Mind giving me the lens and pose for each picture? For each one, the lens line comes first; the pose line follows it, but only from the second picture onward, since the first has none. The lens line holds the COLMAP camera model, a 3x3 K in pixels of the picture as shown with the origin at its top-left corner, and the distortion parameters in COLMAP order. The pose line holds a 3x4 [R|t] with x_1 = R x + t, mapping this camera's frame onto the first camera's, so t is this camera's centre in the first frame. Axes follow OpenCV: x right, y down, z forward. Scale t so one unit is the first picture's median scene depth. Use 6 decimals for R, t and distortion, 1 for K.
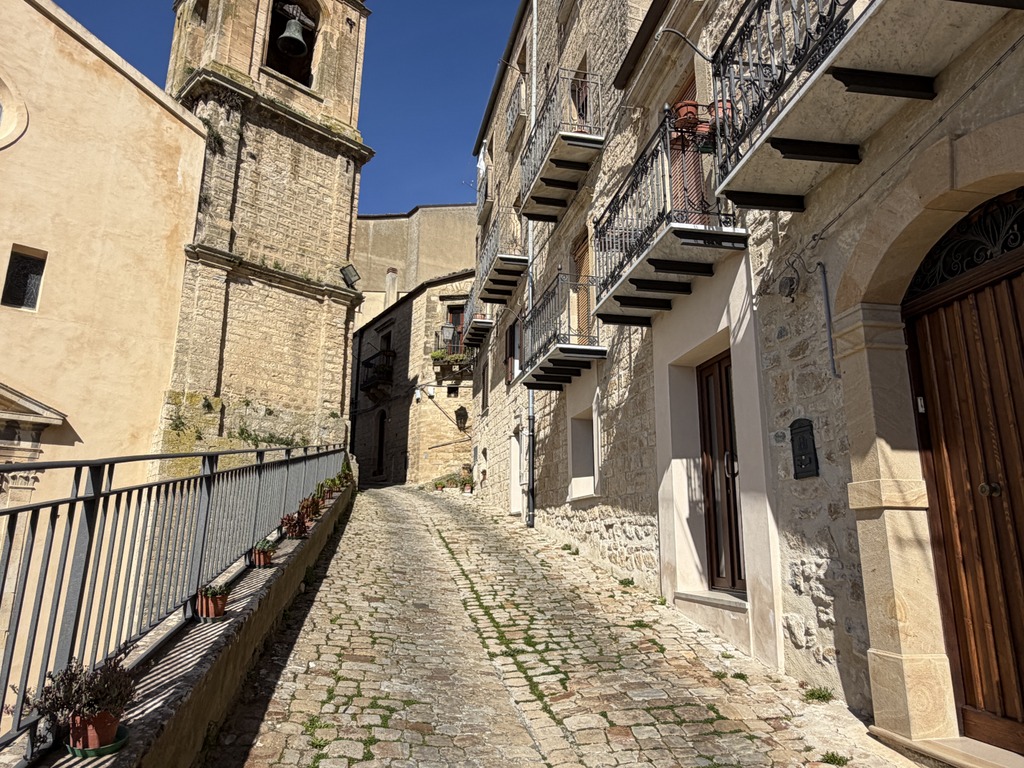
lens RADIAL K [[683.7, 0, 512.0], [0, 683.7, 384.0], [0, 0, 1]] dist [0.066177, -0.000911]
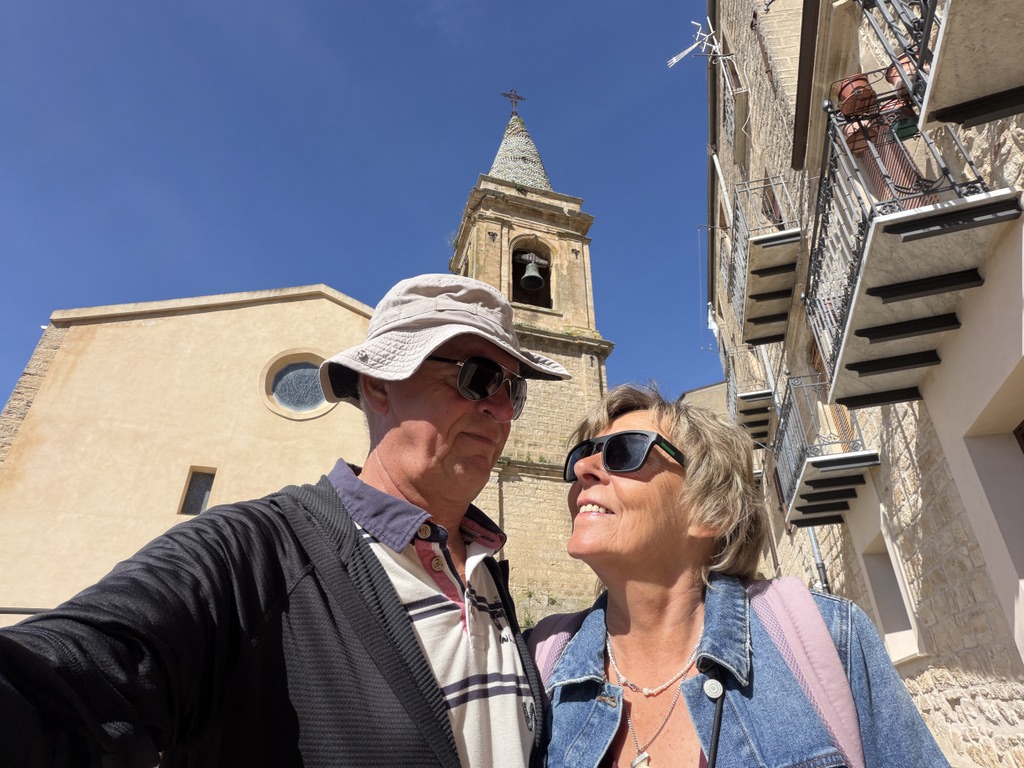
lens RADIAL K [[608.7, 0, 512.0], [0, 608.7, 384.0], [0, 0, 1]] dist [-0.091825, 0.040780]
pose [[0.881581, -0.255115, -0.397154, 0.040823], [0.126194, 0.938123, -0.322491, 0.027354], [0.454851, 0.234183, 0.859225, 0.153214]]
